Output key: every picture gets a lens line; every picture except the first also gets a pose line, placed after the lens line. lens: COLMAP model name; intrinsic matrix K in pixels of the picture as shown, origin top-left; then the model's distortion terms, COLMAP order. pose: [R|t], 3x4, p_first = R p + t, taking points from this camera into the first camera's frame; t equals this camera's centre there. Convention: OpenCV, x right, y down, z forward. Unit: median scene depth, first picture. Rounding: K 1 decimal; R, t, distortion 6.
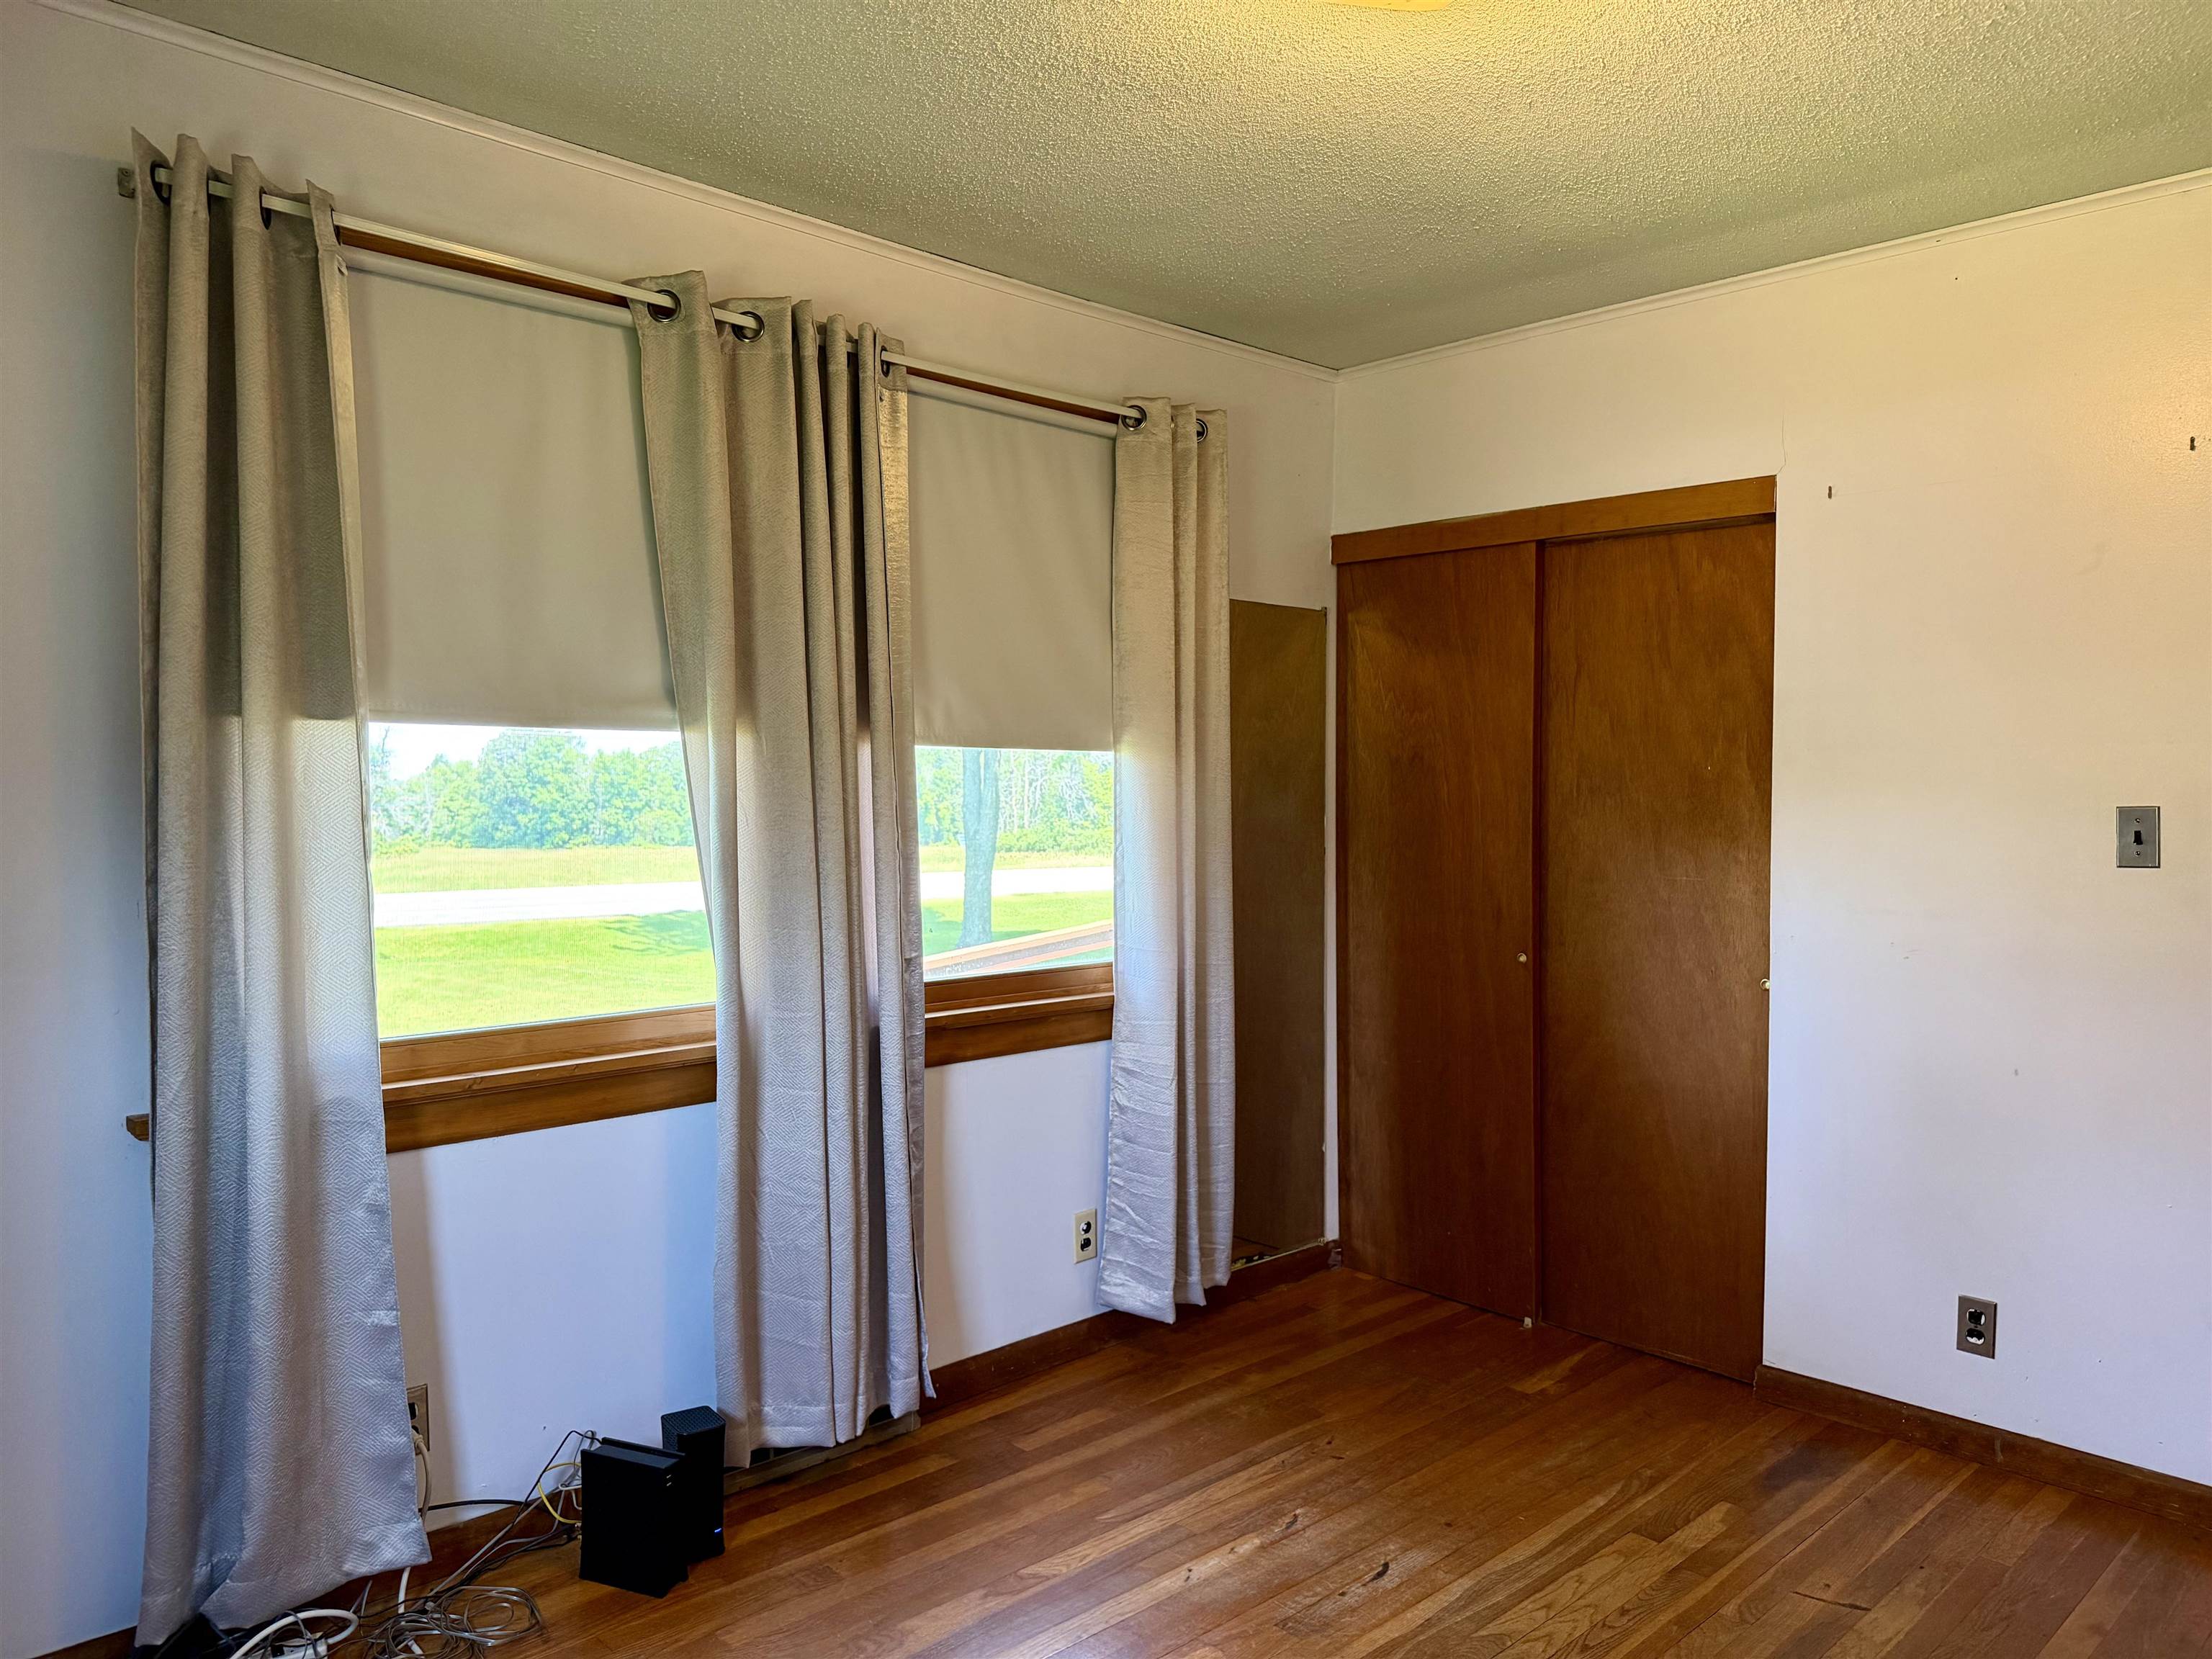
lens RADIAL K [[1581.8, 0, 1106.0], [0, 1581.8, 829.5], [0, 0, 1]] dist [-0.003624, 0.004020]
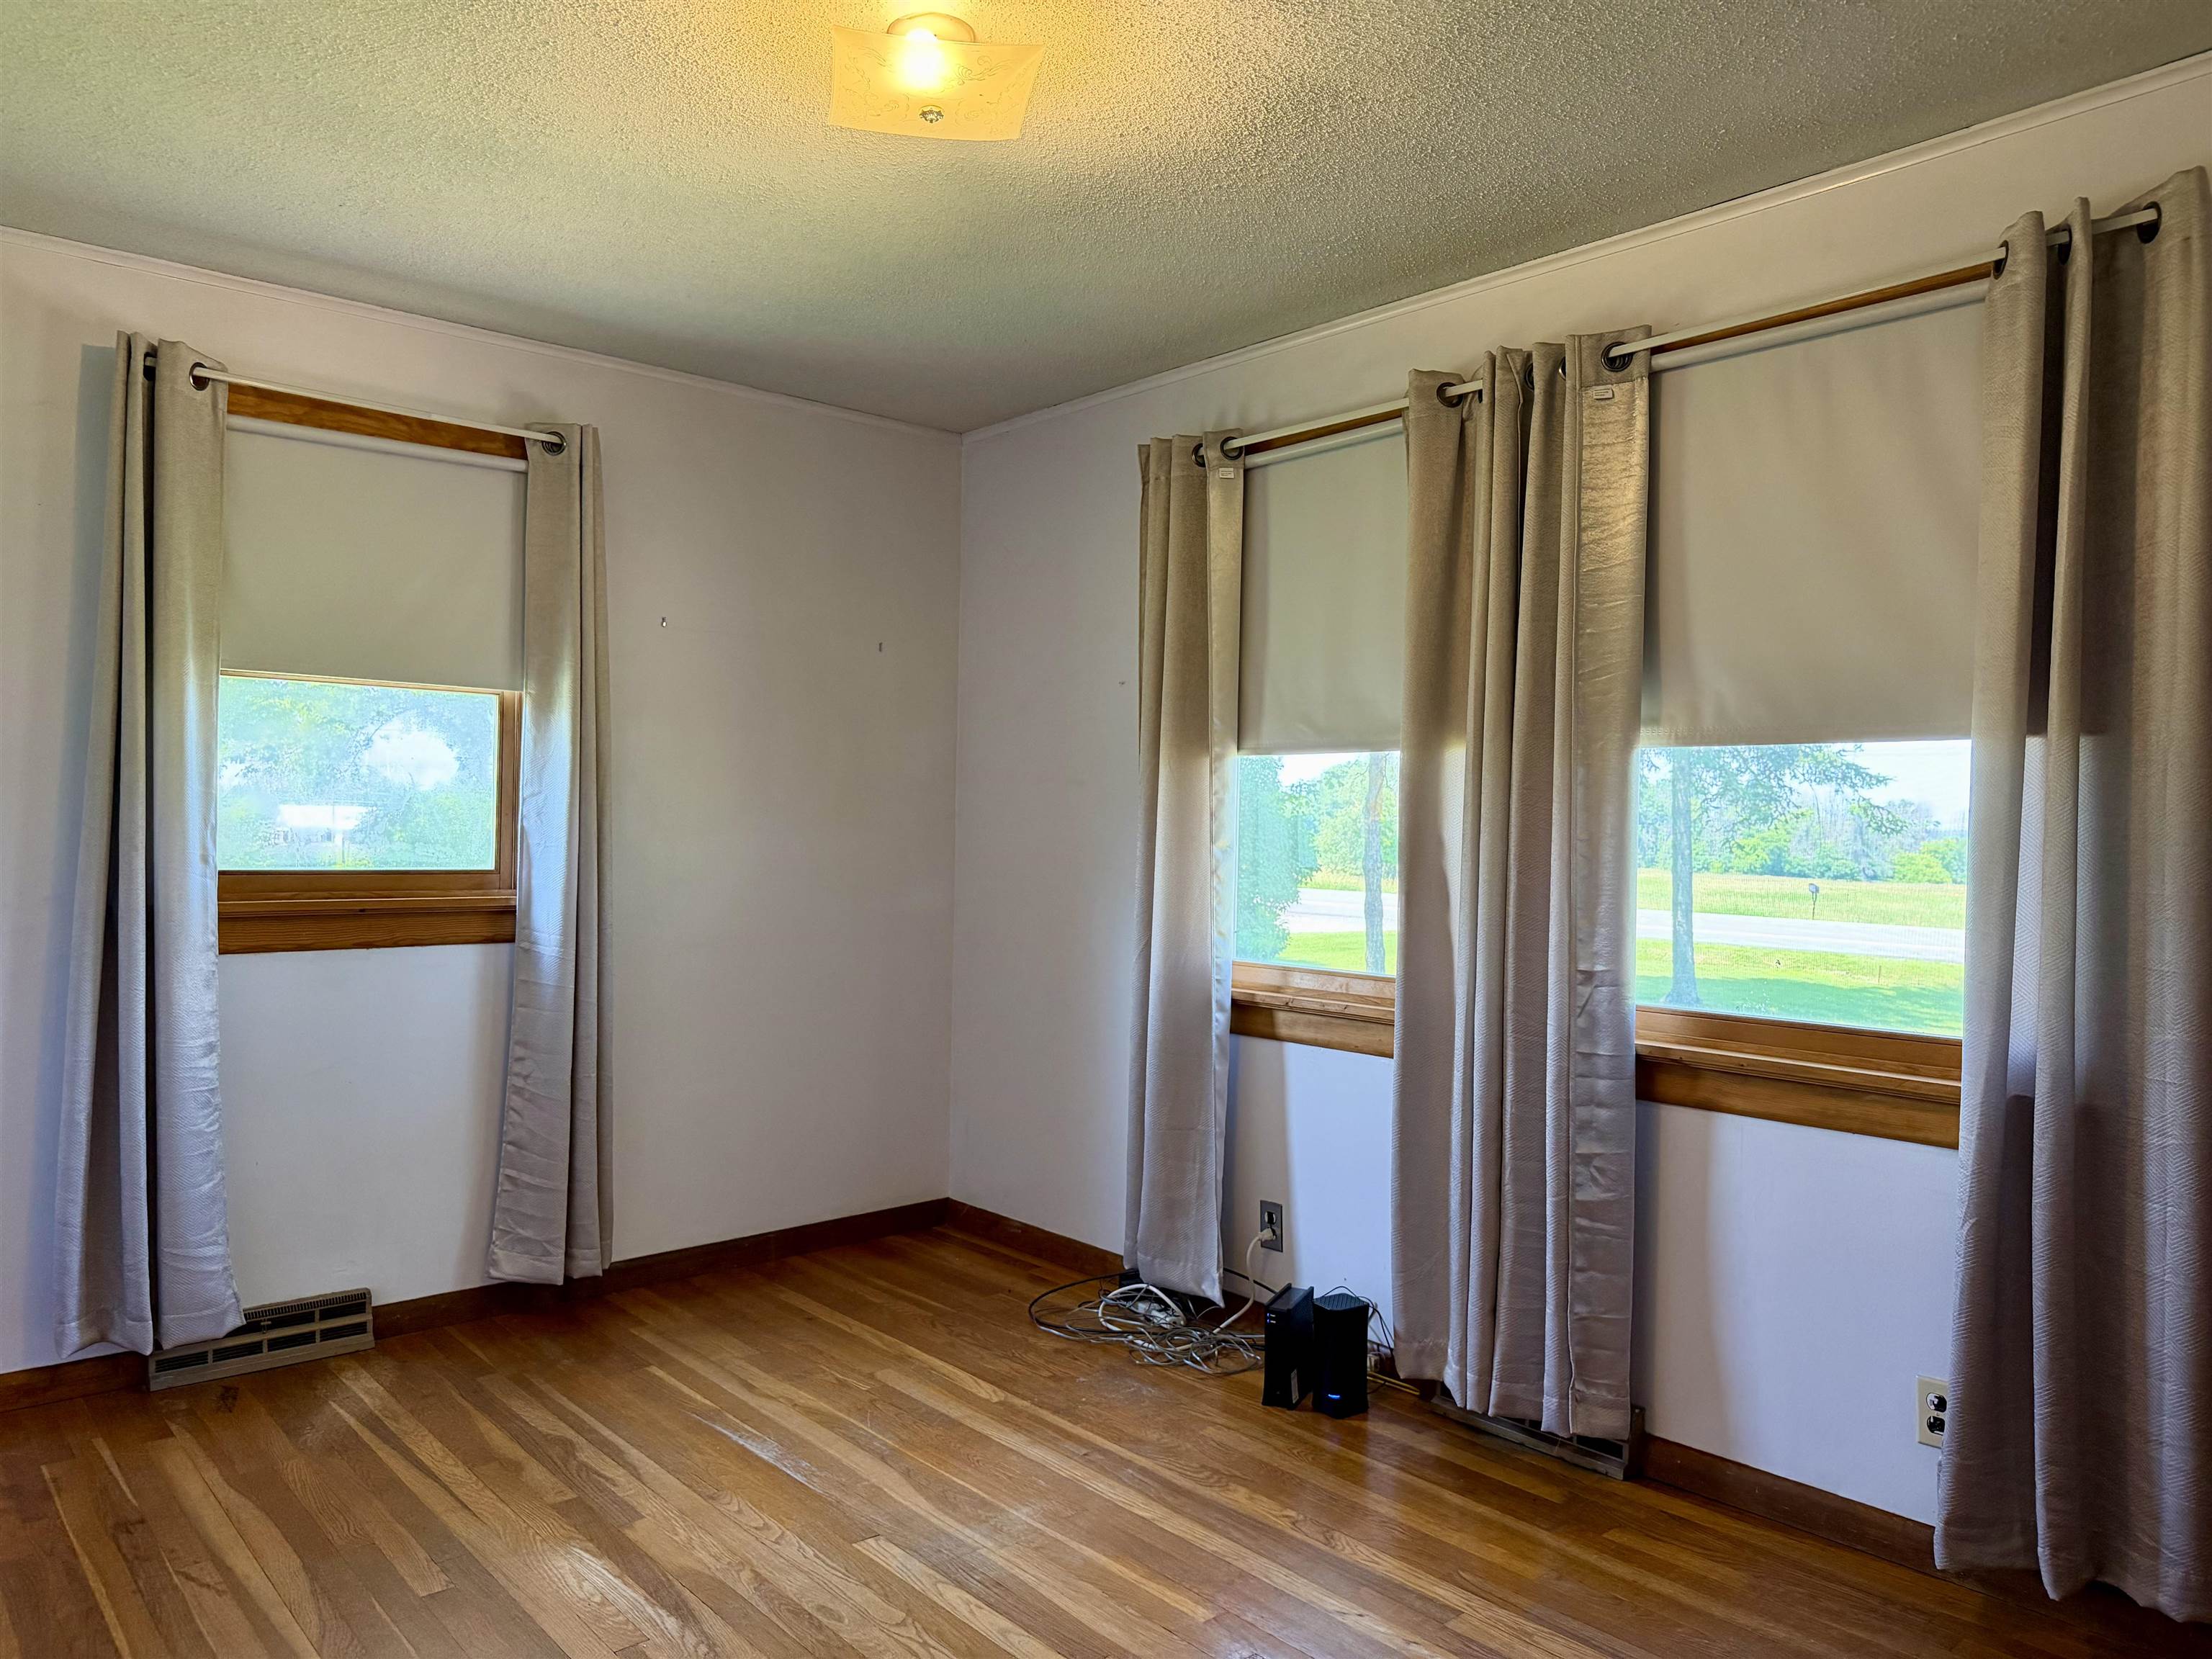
lens RADIAL K [[1581.8, 0, 1106.0], [0, 1581.8, 829.5], [0, 0, 1]] dist [-0.003624, 0.004020]
pose [[-0.074498, 0.003144, -0.997216, 0.738924], [-0.045736, 0.998932, 0.006566, 0.001206], [0.996172, 0.046098, -0.074275, 0.660170]]
